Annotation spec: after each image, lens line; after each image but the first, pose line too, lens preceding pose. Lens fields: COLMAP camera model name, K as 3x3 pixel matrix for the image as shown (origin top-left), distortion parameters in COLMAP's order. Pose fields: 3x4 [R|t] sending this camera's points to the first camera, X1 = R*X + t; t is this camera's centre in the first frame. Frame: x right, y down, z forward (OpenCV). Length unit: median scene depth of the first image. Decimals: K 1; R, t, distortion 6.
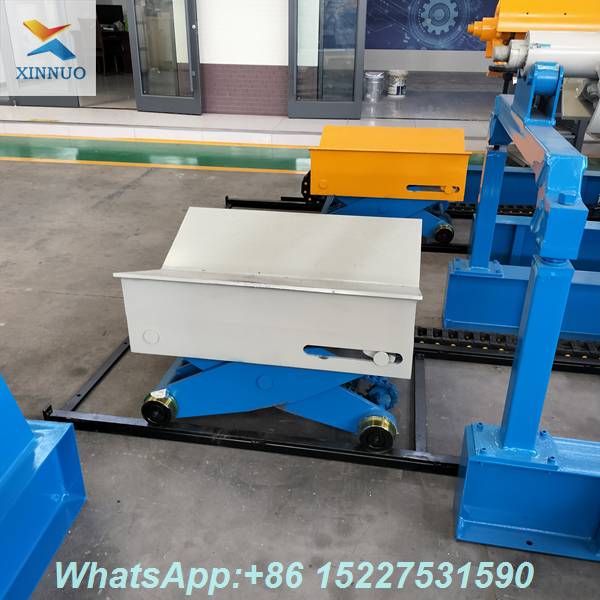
lens RADIAL K [[601.9, 0, 300.0], [0, 601.9, 300.0], [0, 0, 1]] dist [0.086361, -0.175160]
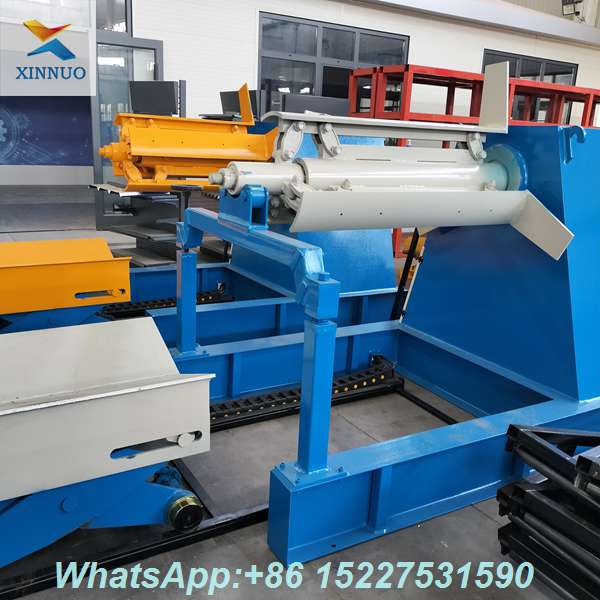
lens RADIAL K [[601.9, 0, 300.0], [0, 601.9, 300.0], [0, 0, 1]] dist [0.086361, -0.175160]
pose [[0.750145, -0.141329, 0.645995, -0.377757], [0.246699, 0.966178, -0.075096, -0.014835], [-0.613533, 0.215699, 0.759639, -0.026141]]
